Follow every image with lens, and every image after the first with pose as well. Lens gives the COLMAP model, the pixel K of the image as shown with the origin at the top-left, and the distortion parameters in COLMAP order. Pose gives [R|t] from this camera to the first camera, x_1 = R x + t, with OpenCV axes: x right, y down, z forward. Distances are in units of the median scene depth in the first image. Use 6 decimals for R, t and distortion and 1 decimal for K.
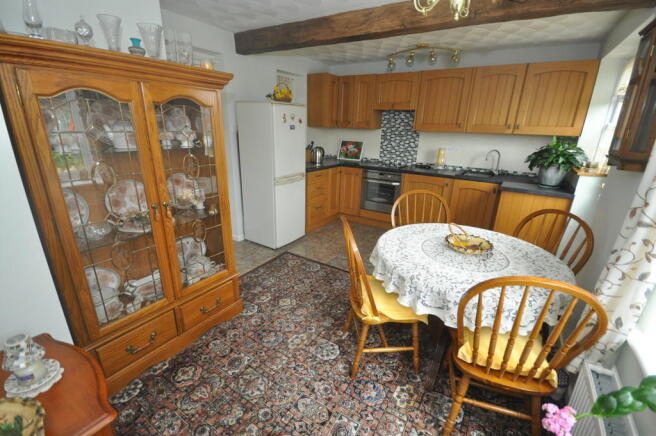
lens RADIAL K [[290.5, 0, 328.6], [0, 290.5, 217.9], [0, 0, 1]] dist [-0.000892, -0.000594]
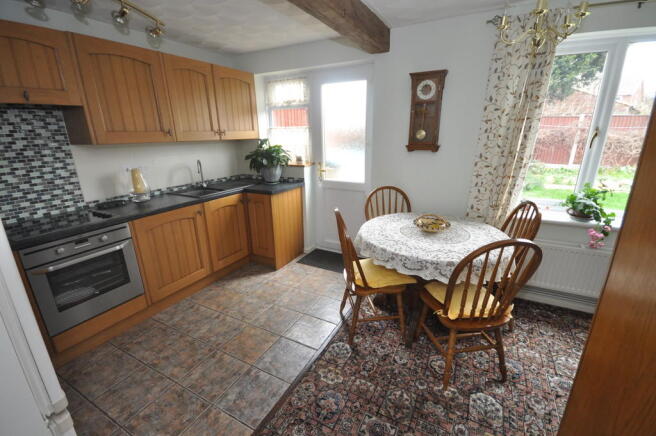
lens RADIAL K [[290.5, 0, 329.9], [0, 290.5, 217.0], [0, 0, 1]] dist [-0.000892, -0.000594]
pose [[-0.087667, -0.306140, 0.947941, -0.300231], [0.317759, 0.893298, 0.317880, -0.217828], [-0.944110, 0.329084, 0.018966, 0.632960]]
